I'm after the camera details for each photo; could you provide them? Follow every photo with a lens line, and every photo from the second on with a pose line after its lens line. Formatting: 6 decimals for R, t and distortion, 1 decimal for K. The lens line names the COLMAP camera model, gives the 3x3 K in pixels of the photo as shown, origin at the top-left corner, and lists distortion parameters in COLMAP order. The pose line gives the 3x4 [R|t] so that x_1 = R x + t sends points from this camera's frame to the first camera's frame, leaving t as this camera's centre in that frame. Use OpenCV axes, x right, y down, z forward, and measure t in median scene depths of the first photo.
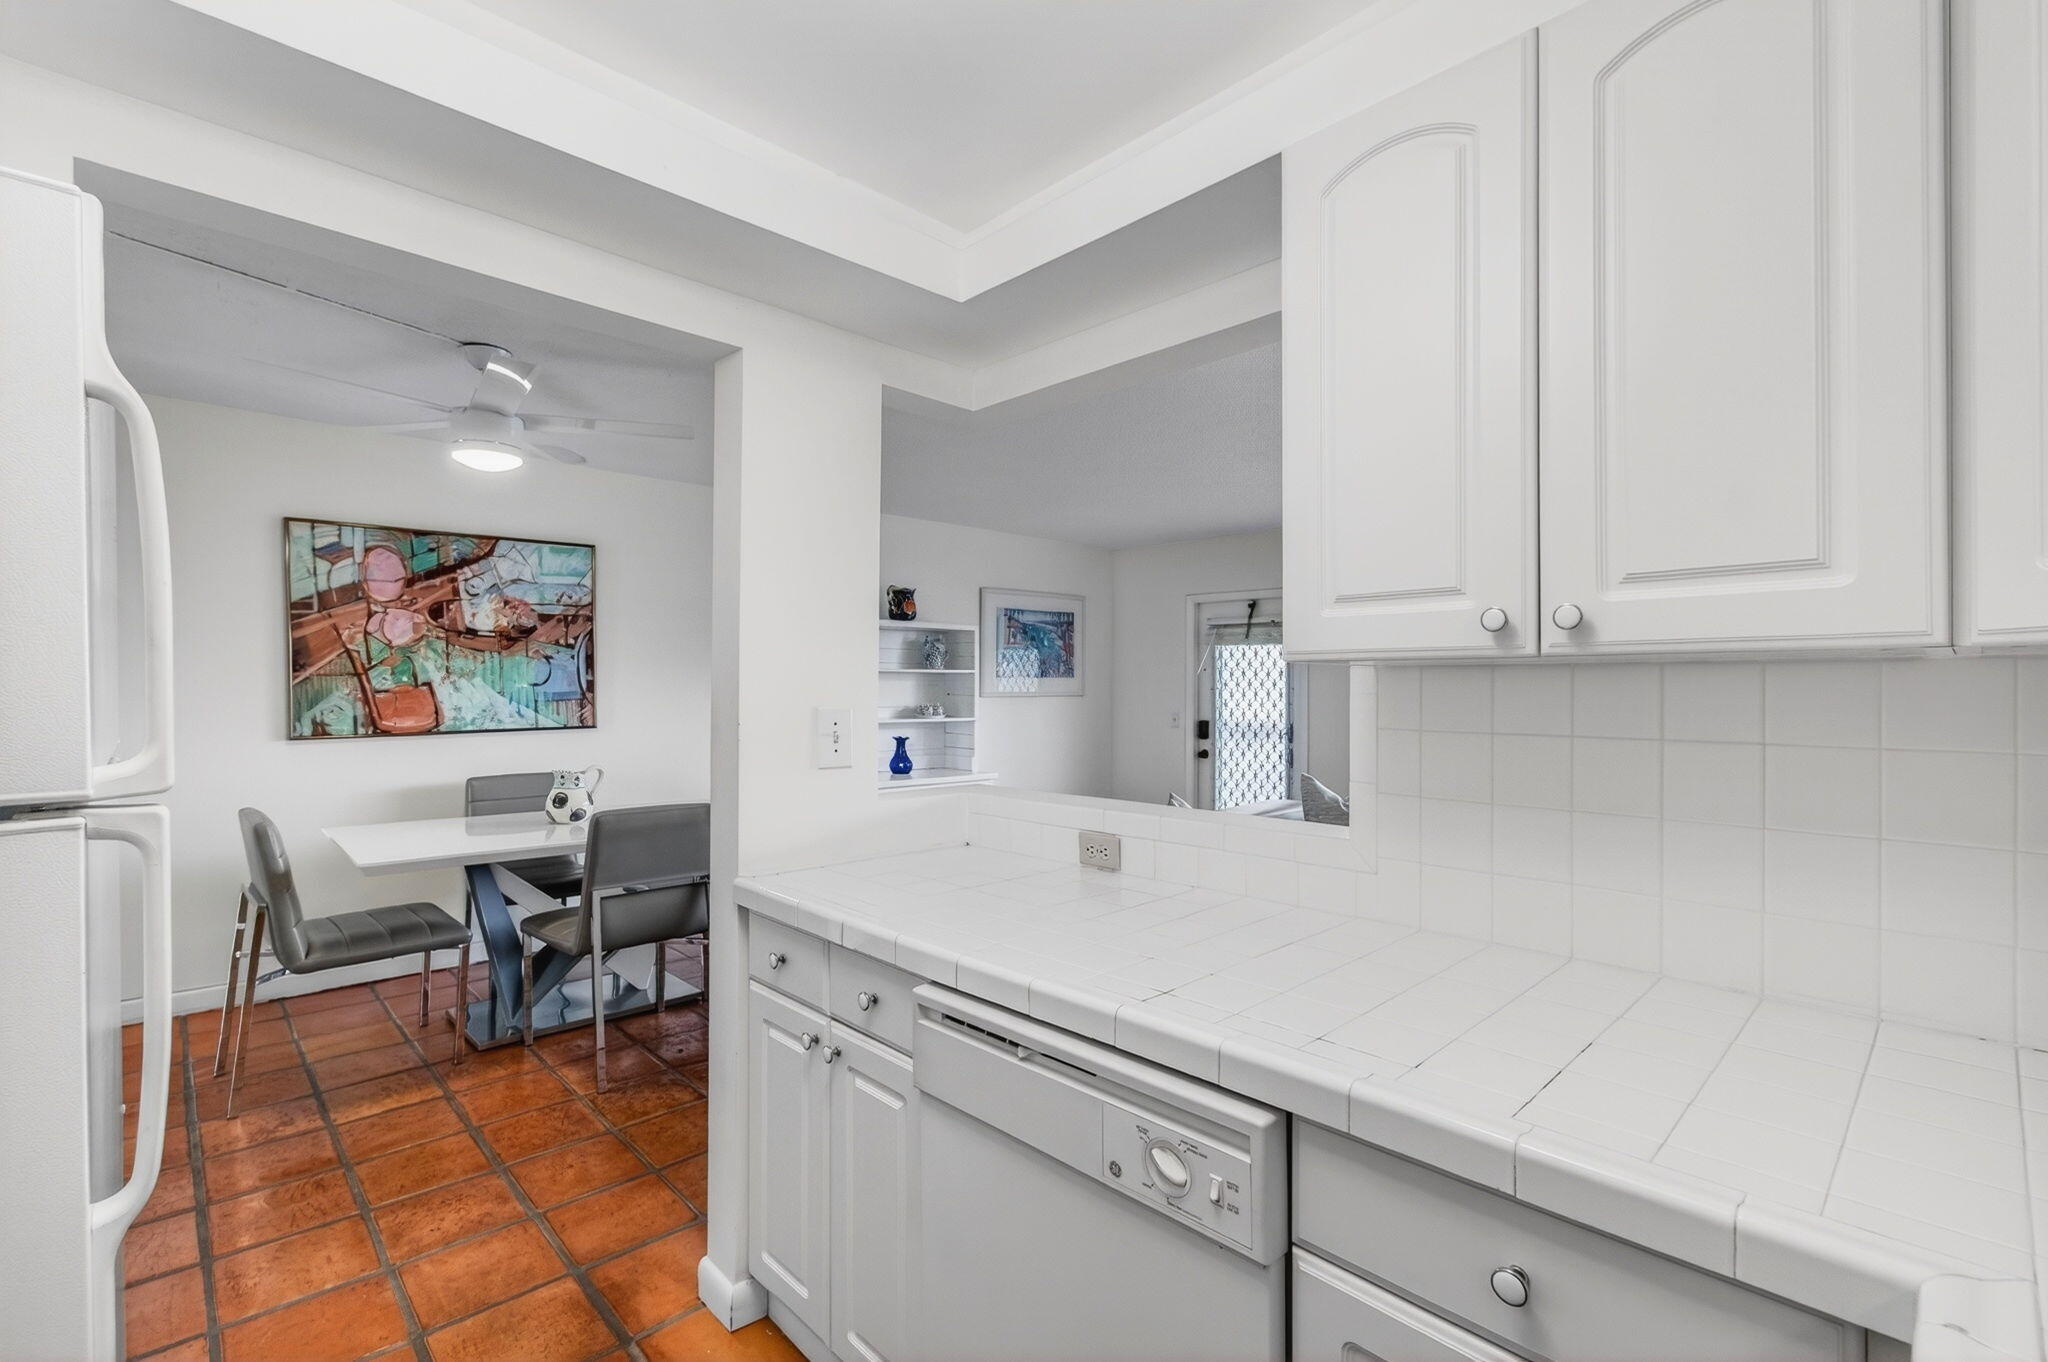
lens RADIAL K [[934.2, 0, 1026.9], [0, 934.2, 669.1], [0, 0, 1]] dist [-0.108437, 0.121664]
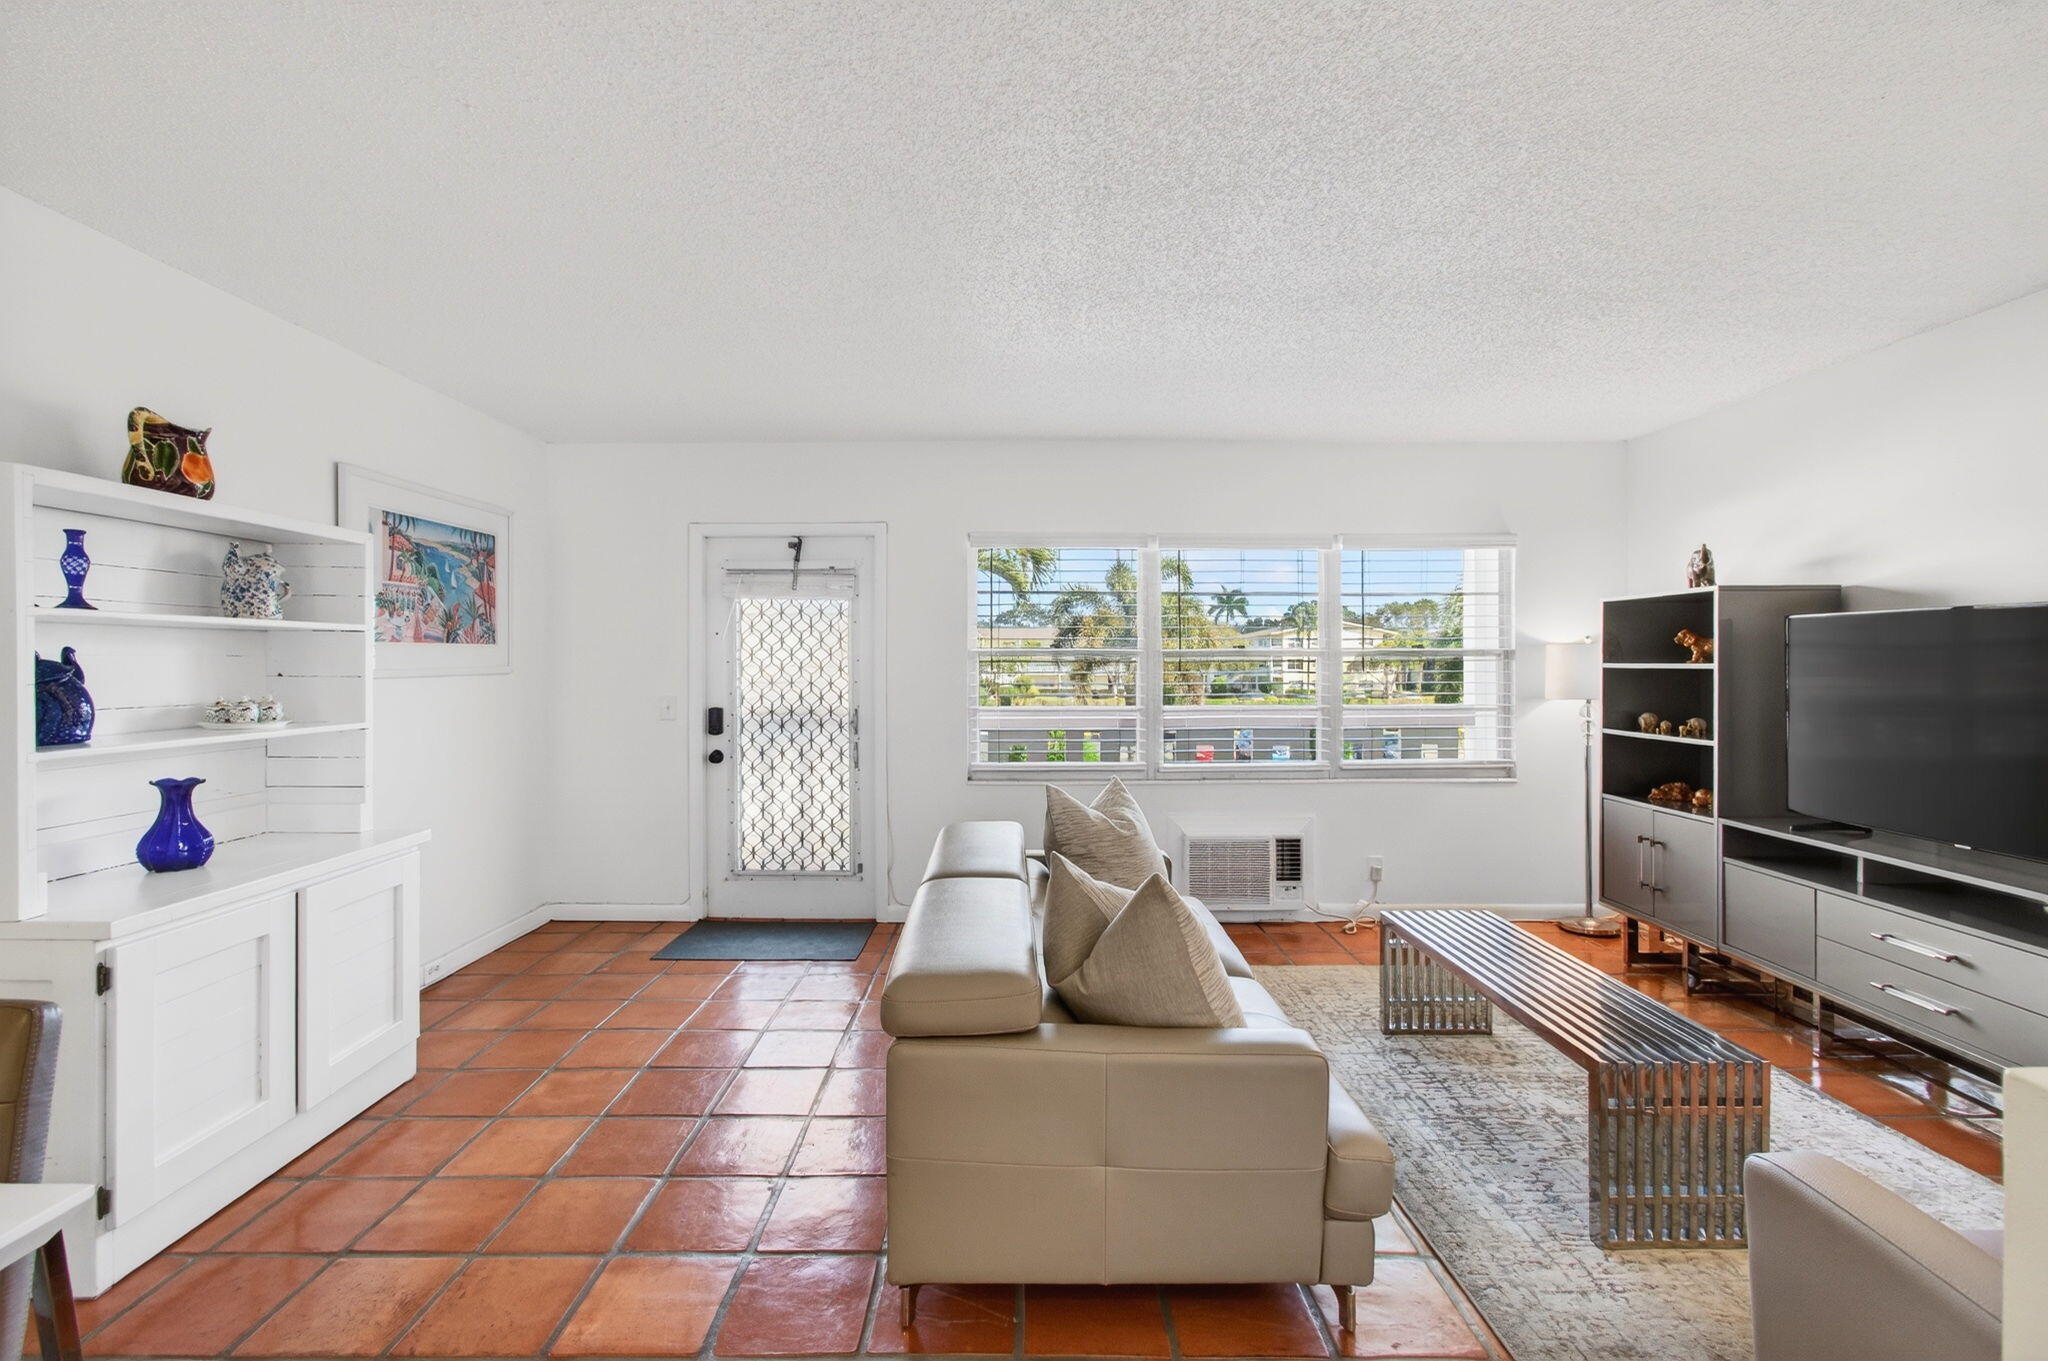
lens RADIAL K [[917.2, 0, 1022.7], [0, 917.2, 667.7], [0, 0, 1]] dist [-0.033680, 0.036235]
pose [[0.697824, -0.010785, 0.716188, -0.141444], [-0.007461, 0.999723, 0.022325, 0.009341], [-0.716230, -0.020923, 0.697550, 0.384368]]
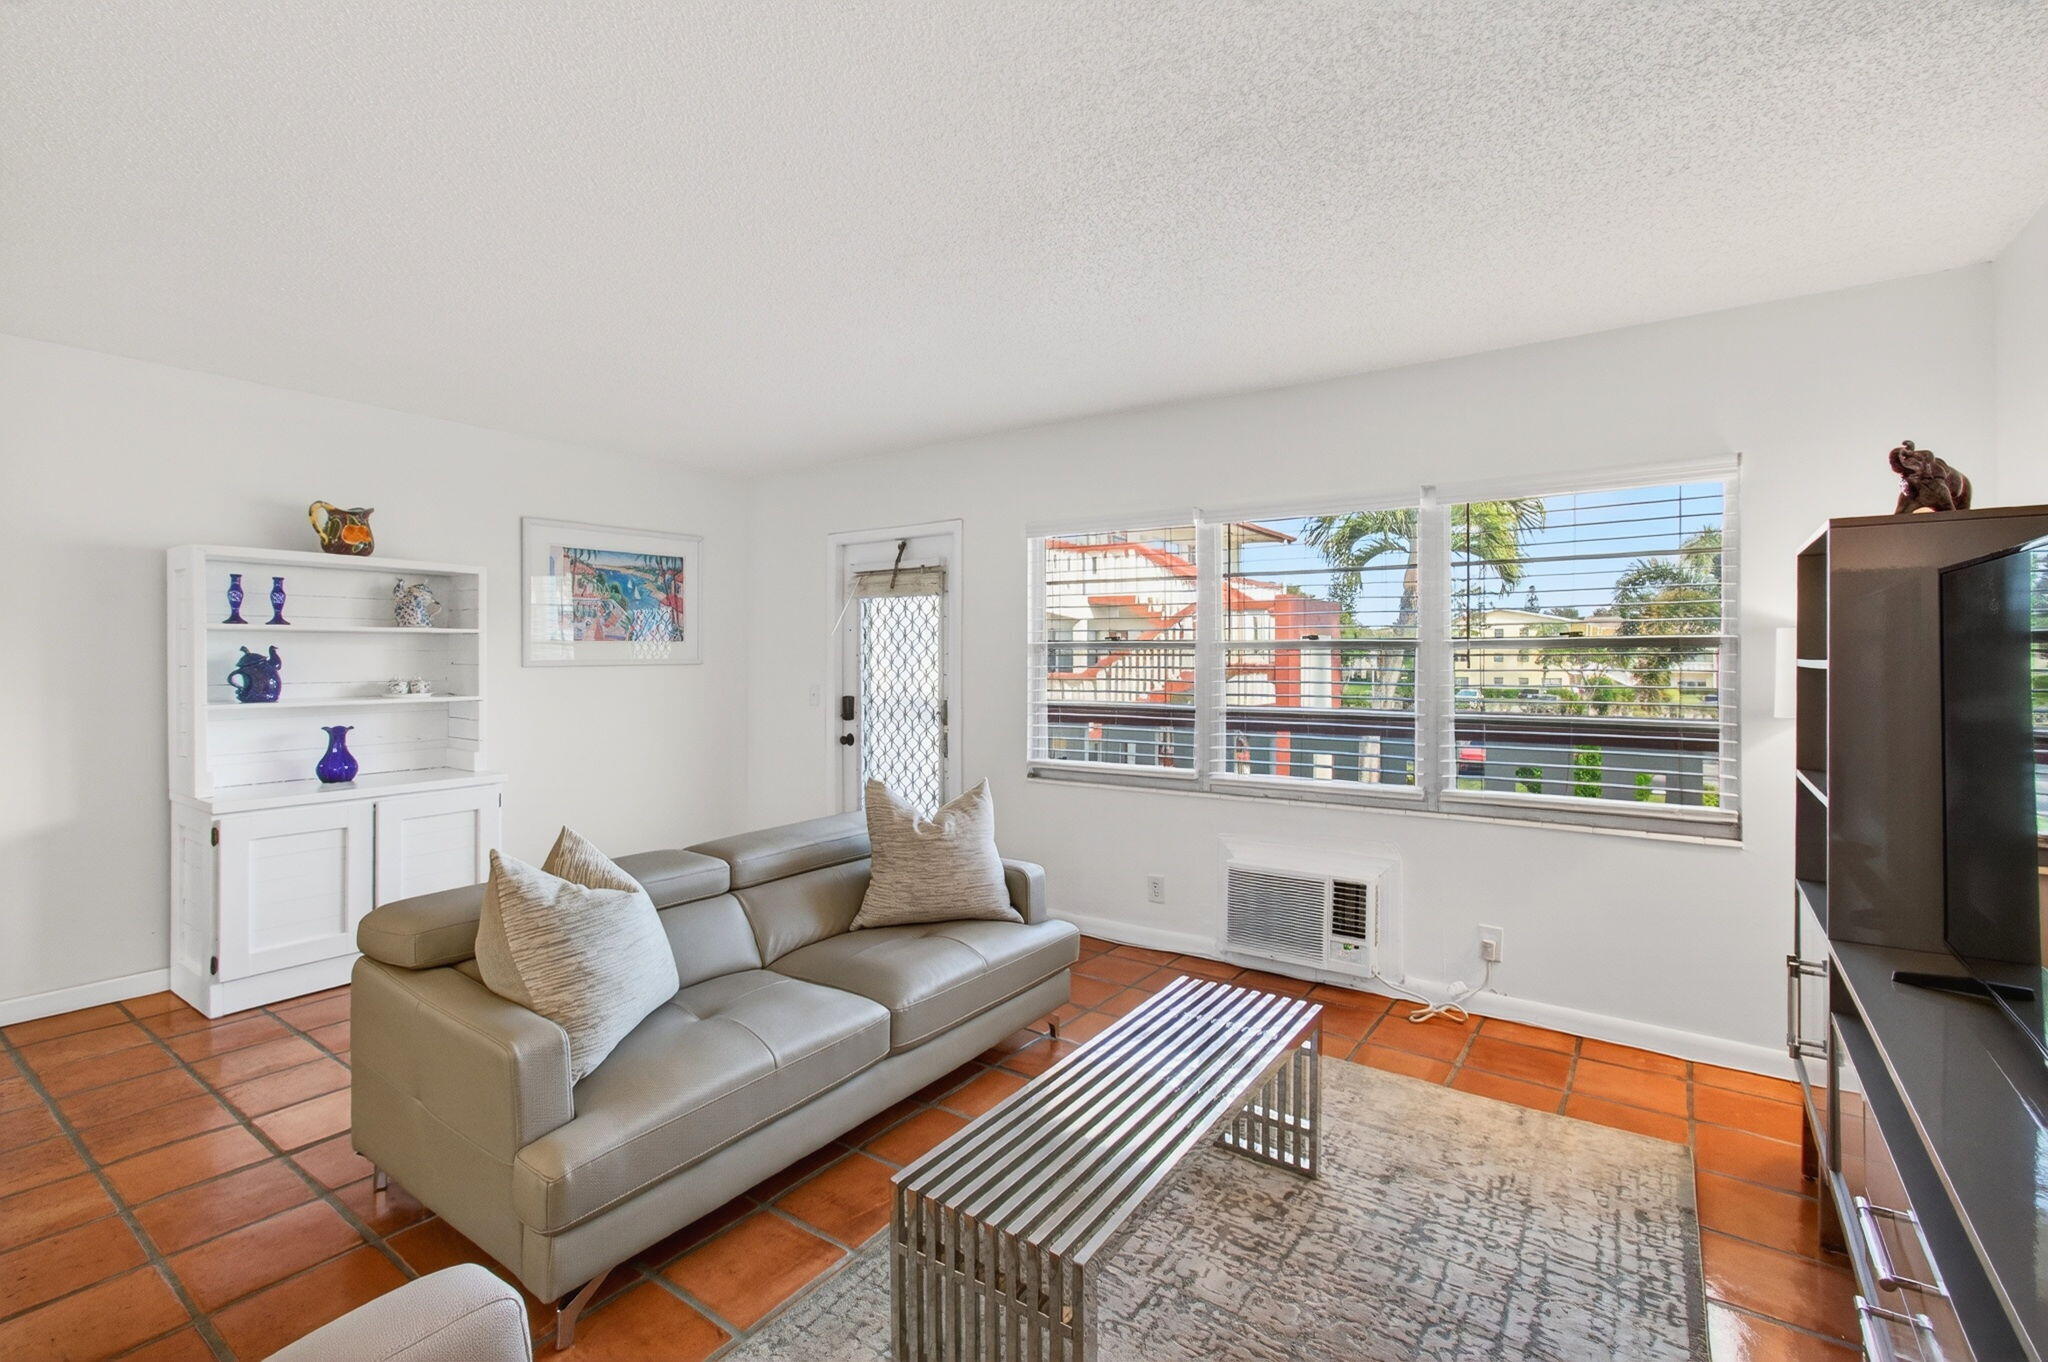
lens RADIAL K [[934.2, 0, 1026.9], [0, 934.2, 669.1], [0, 0, 1]] dist [-0.108437, 0.121664]
pose [[0.985276, -0.007187, 0.170819, 0.213954], [0.001909, 0.999516, 0.031042, 0.009516], [-0.170960, -0.030259, 0.984813, 0.222791]]
